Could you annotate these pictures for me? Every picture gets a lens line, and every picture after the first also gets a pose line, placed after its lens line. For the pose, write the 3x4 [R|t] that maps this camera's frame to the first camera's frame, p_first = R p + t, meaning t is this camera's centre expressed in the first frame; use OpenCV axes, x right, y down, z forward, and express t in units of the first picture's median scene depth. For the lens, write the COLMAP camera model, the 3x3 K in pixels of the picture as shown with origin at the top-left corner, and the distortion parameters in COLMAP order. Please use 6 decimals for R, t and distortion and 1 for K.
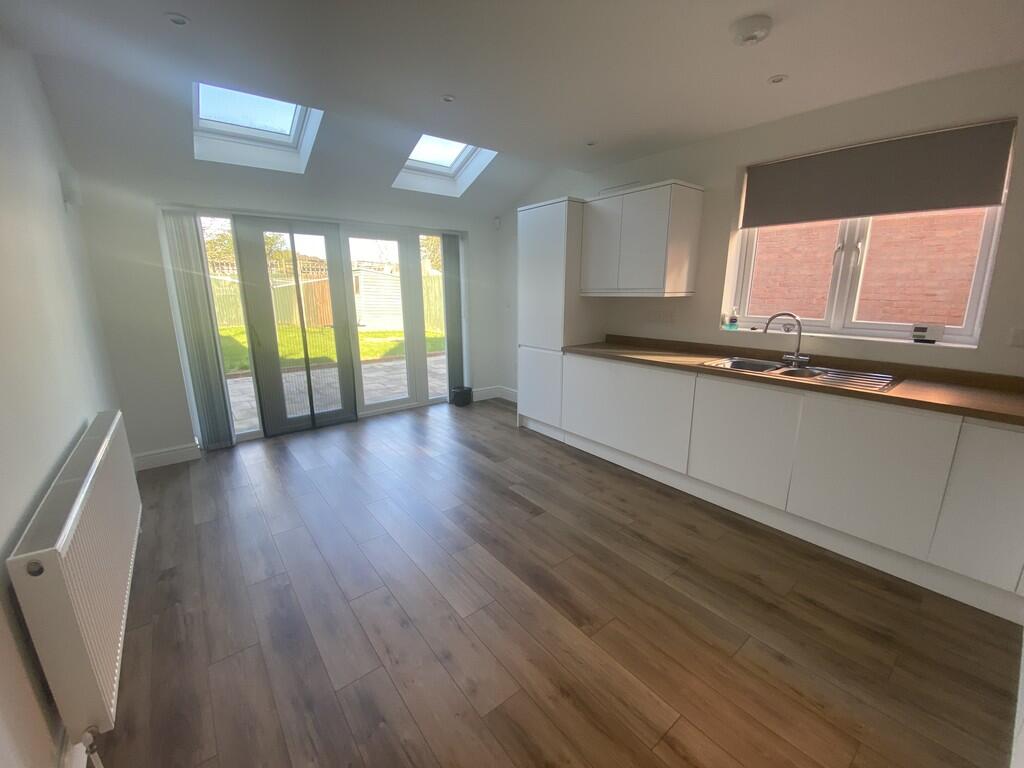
lens RADIAL K [[414.2, 0, 512.0], [0, 414.2, 384.0], [0, 0, 1]] dist [0.061092, -0.042382]
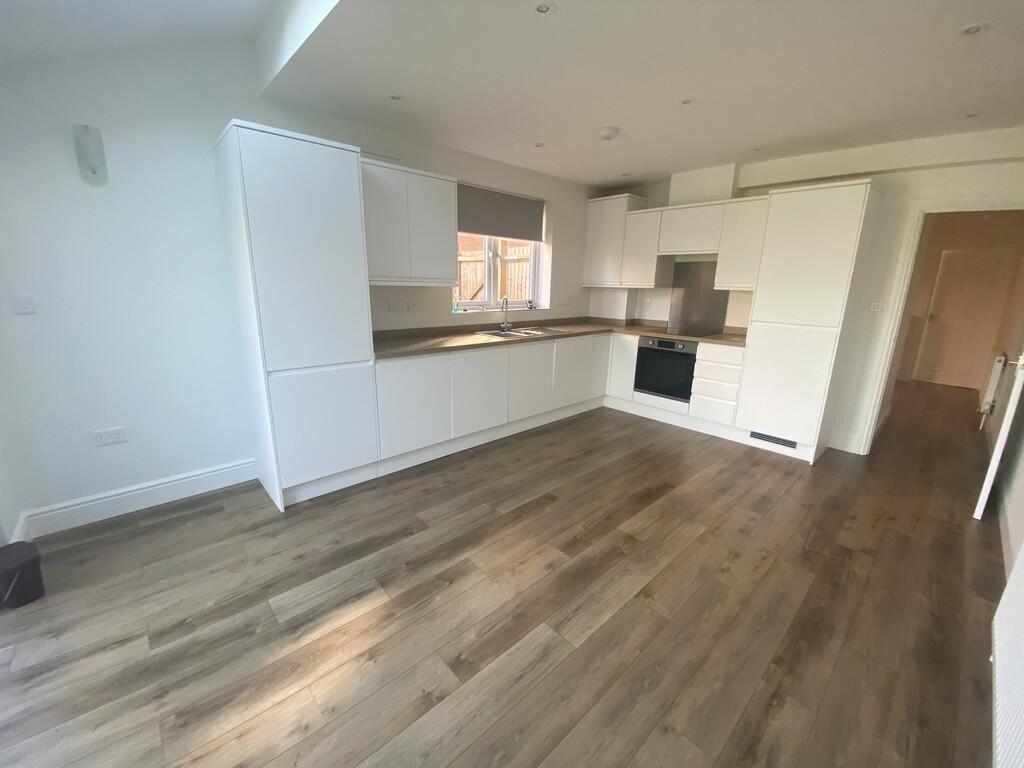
lens RADIAL K [[414.2, 0, 512.0], [0, 414.2, 384.0], [0, 0, 1]] dist [0.061092, -0.042382]
pose [[-0.087132, -0.241113, 0.966578, -0.871874], [0.204032, 0.945380, 0.254218, -0.243183], [-0.975079, 0.219364, -0.033178, 1.079562]]
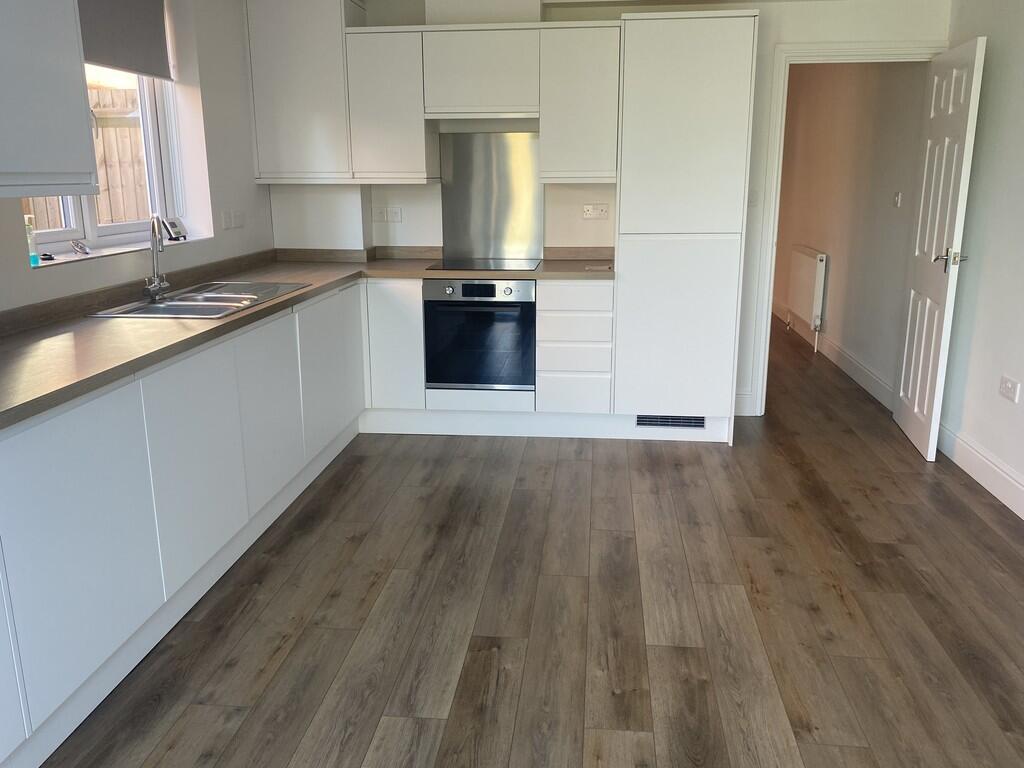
lens RADIAL K [[840.4, 0, 515.8], [0, 840.4, 374.2], [0, 0, 1]] dist [0.121629, -0.209687]
pose [[-0.719670, -0.155418, 0.676698, -0.578340], [0.163723, 0.909155, 0.382926, -0.339927], [-0.674737, 0.386371, -0.628846, 1.488040]]
